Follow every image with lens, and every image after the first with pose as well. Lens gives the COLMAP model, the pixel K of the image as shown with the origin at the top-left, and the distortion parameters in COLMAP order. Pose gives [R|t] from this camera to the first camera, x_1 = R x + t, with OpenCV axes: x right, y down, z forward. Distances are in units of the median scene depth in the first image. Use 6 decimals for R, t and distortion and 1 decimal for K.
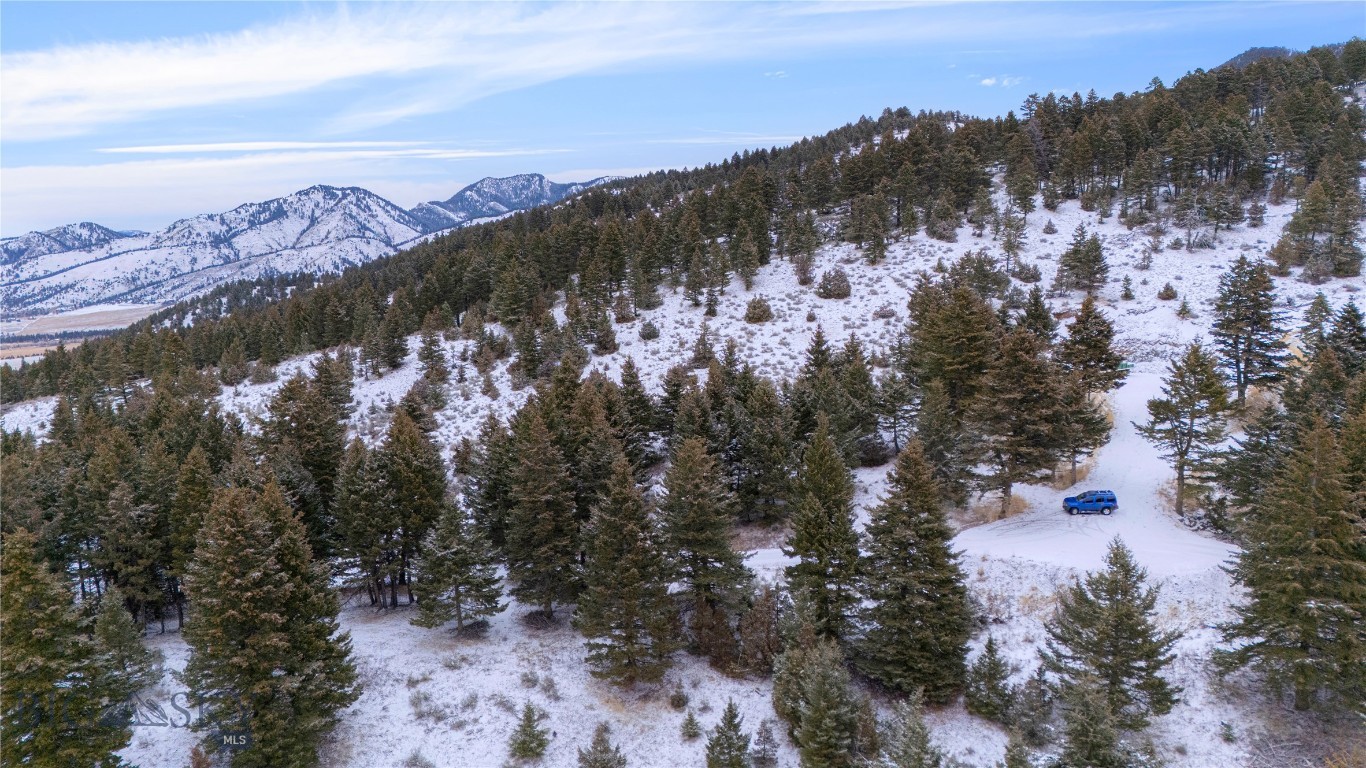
lens RADIAL K [[989.7, 0, 692.5], [0, 989.7, 390.9], [0, 0, 1]] dist [0.090506, -0.083844]
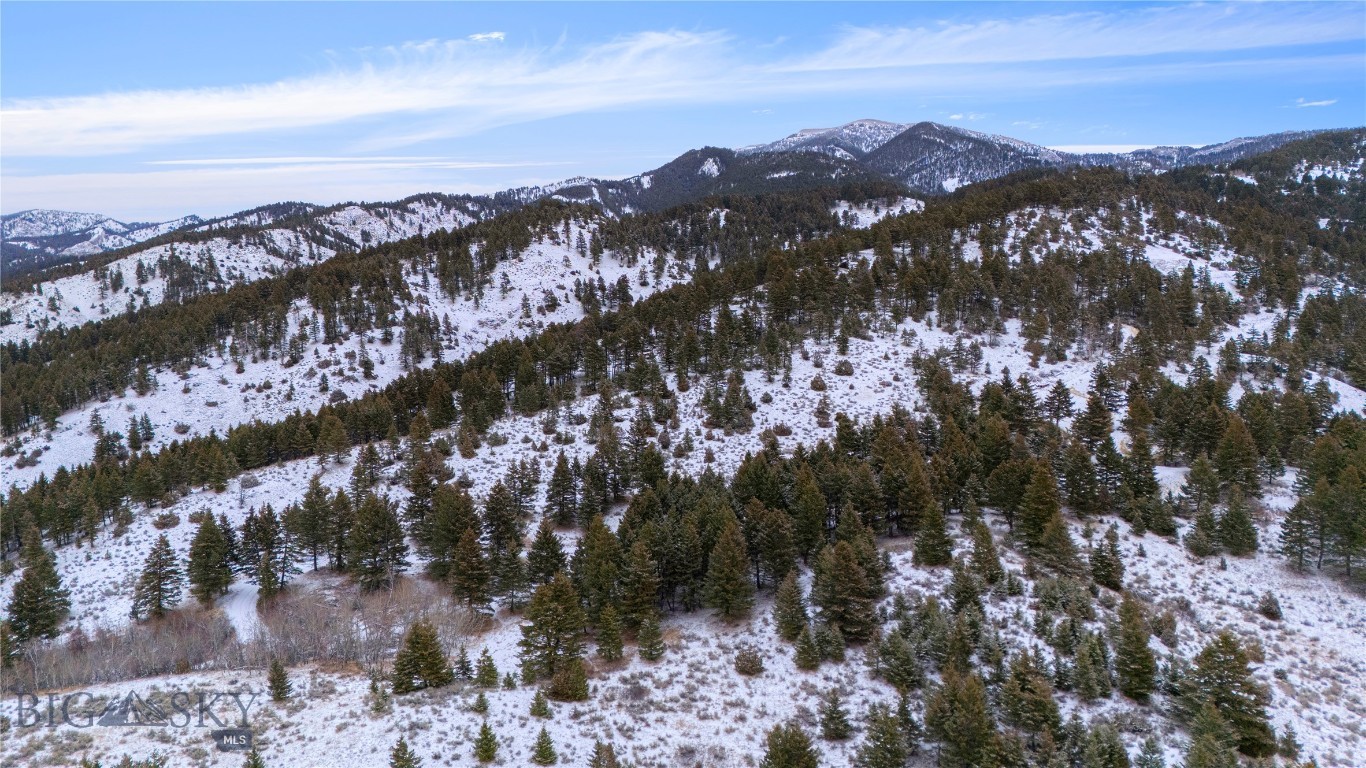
lens RADIAL K [[989.7, 0, 690.6], [0, 989.7, 388.7], [0, 0, 1]] dist [0.090506, -0.083844]
pose [[0.868923, -0.035875, 0.493646, -0.907684], [0.060489, 0.997591, -0.033974, -0.024362], [-0.491237, 0.059381, 0.868999, -0.377544]]
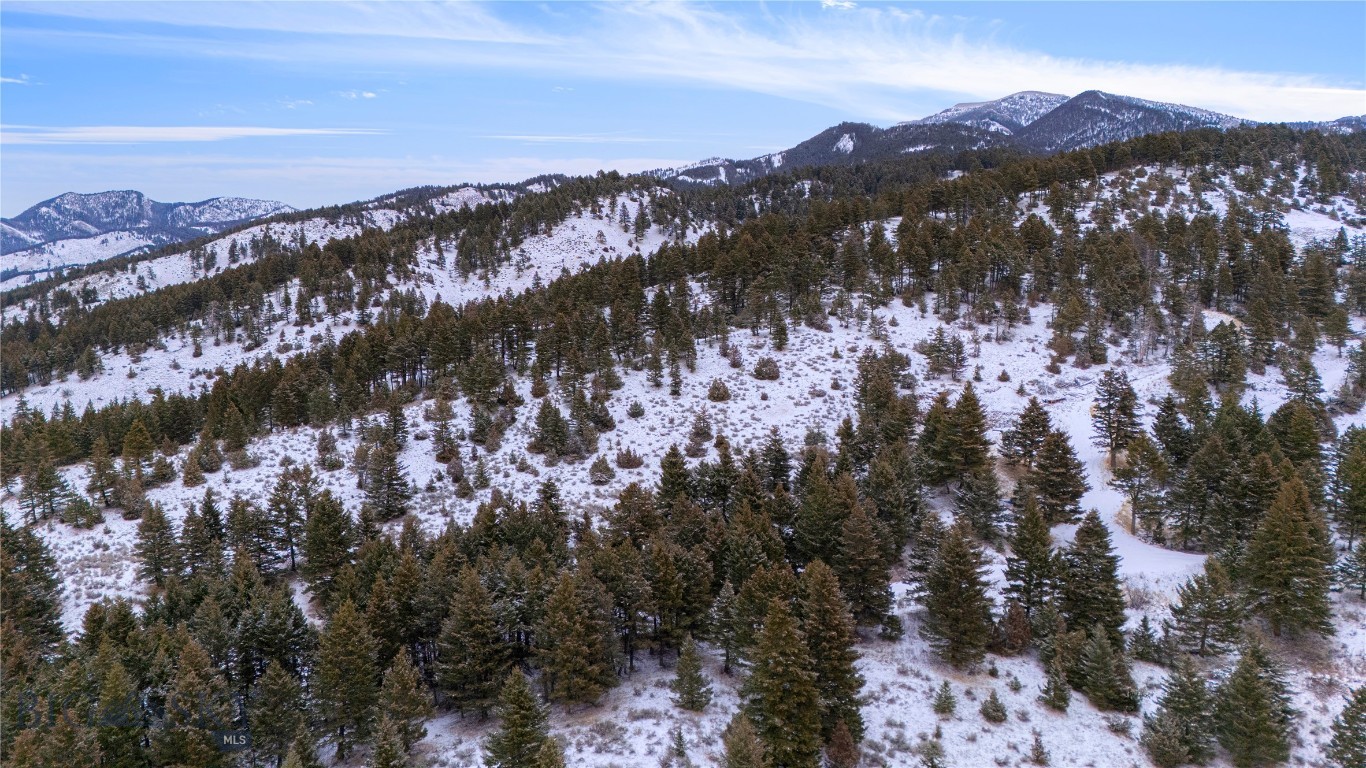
lens RADIAL K [[989.7, 0, 687.1], [0, 989.7, 383.4], [0, 0, 1]] dist [0.090506, -0.083844]
pose [[0.936343, -0.021522, 0.350425, -0.372918], [0.034685, 0.998907, -0.031330, -0.048501], [-0.349368, 0.041490, 0.936066, -0.145267]]
